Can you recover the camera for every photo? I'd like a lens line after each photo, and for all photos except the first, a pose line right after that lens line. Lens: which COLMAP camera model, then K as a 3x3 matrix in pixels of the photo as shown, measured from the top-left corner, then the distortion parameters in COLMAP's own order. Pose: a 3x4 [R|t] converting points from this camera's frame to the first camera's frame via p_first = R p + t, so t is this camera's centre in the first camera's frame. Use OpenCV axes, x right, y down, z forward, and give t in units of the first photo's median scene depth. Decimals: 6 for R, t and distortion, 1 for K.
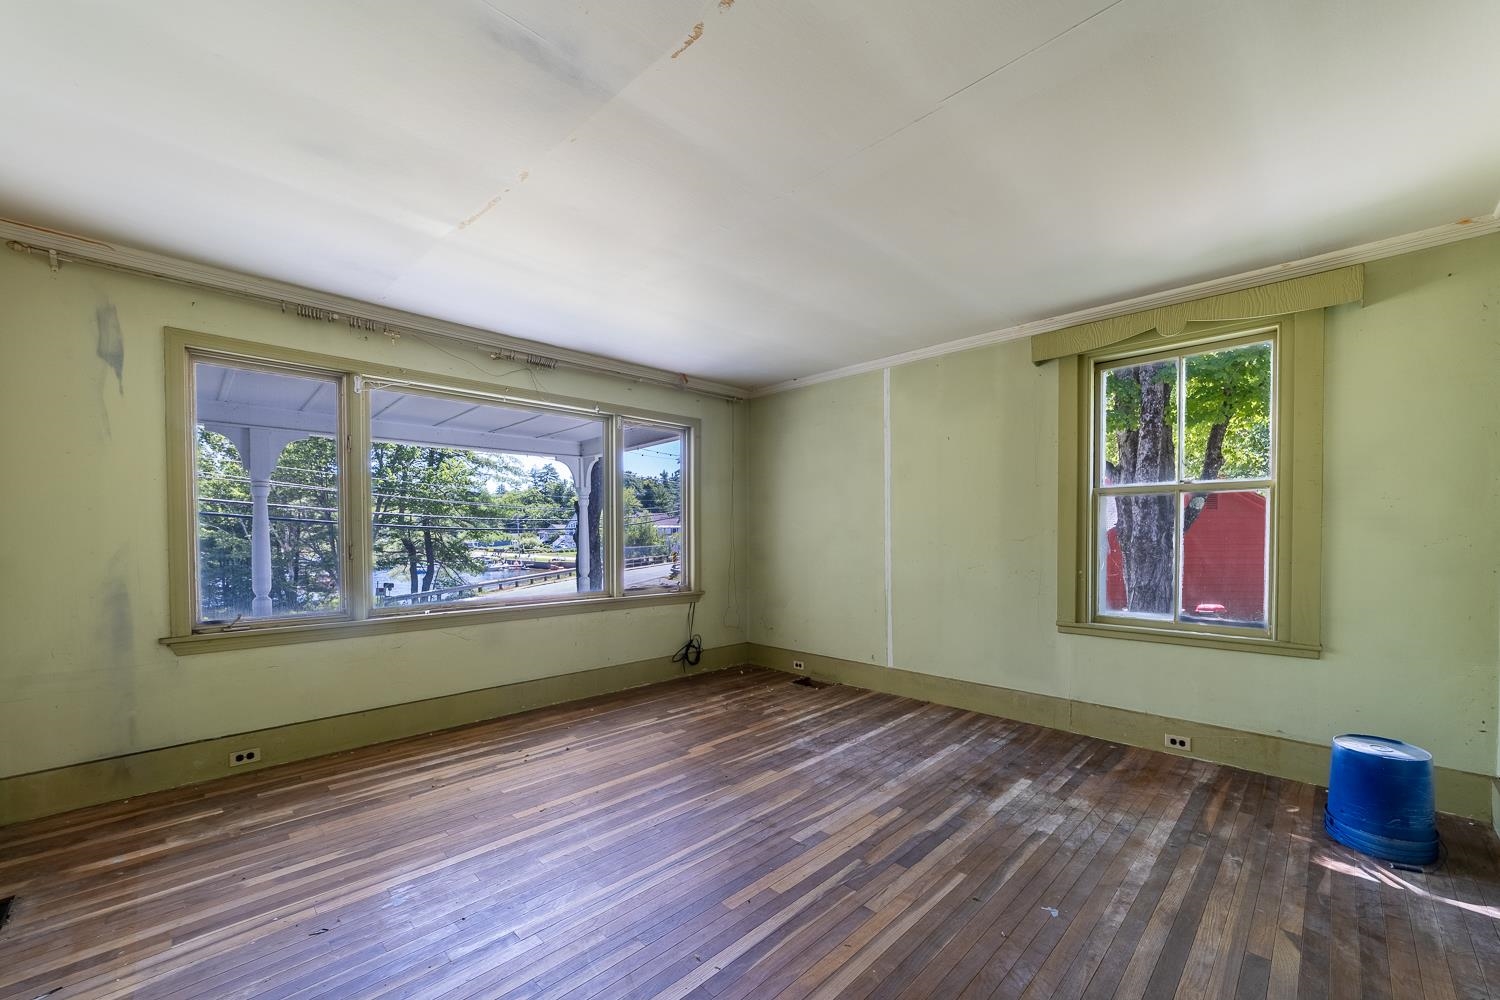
lens RADIAL K [[590.9, 0, 780.8], [0, 590.9, 545.3], [0, 0, 1]] dist [-0.024061, 0.011301]
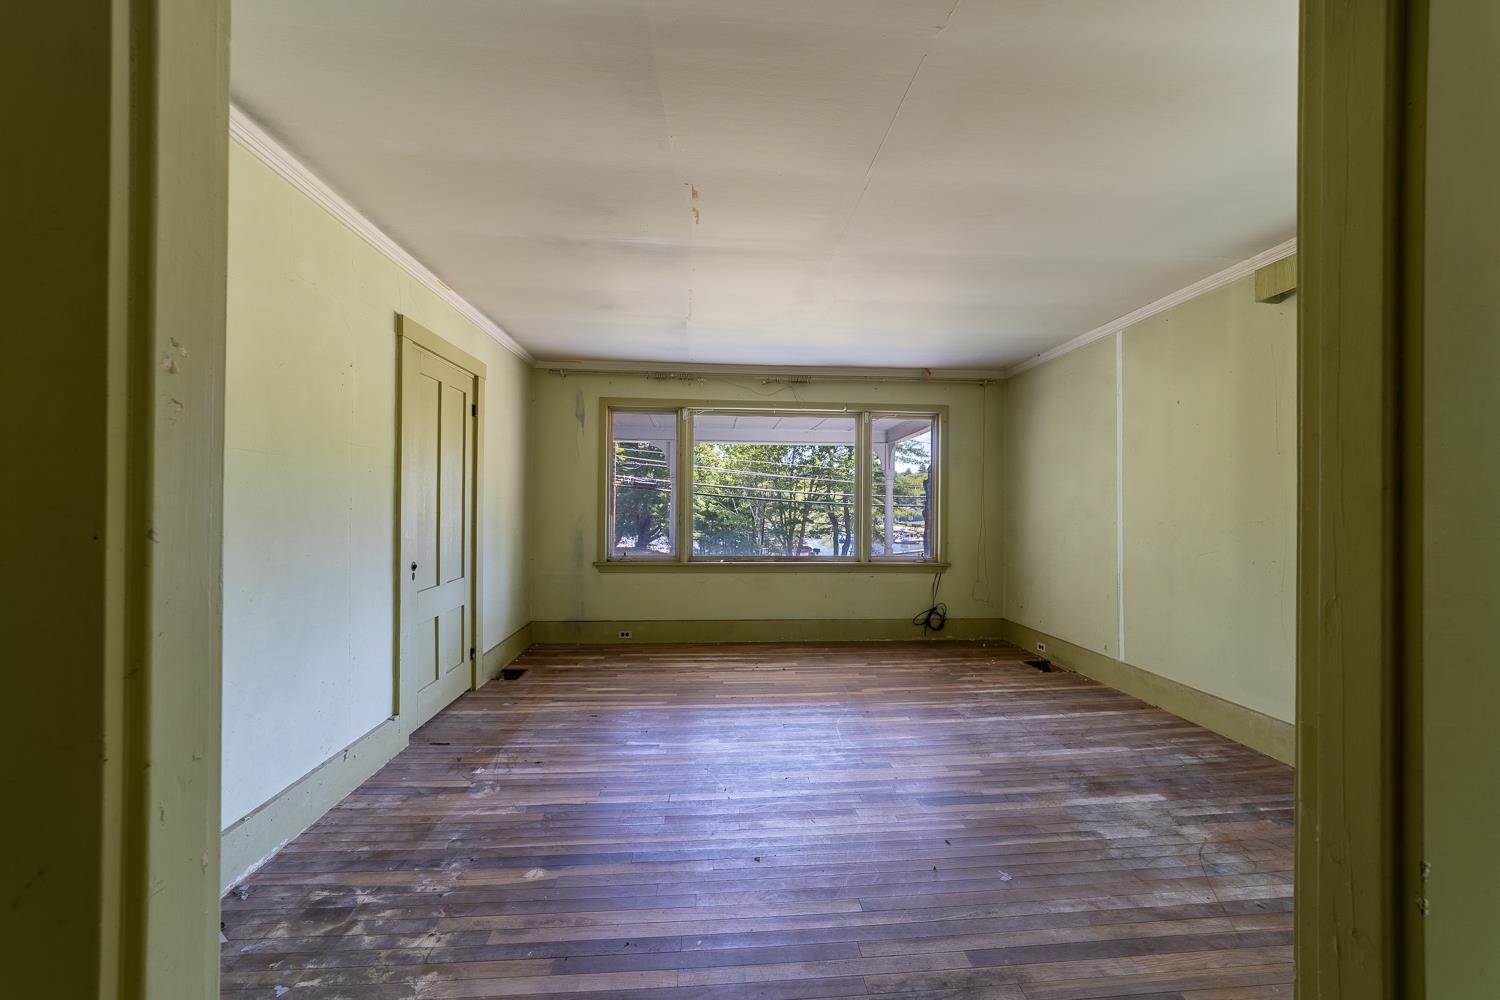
lens RADIAL K [[577.9, 0, 752.5], [0, 577.9, 505.4], [0, 0, 1]] dist [-0.010512, 0.000134]
pose [[0.744772, 0.004561, -0.667304, 0.381205], [-0.023493, 0.999536, -0.019388, -0.000074], [0.666906, 0.030117, 0.744533, -0.034741]]
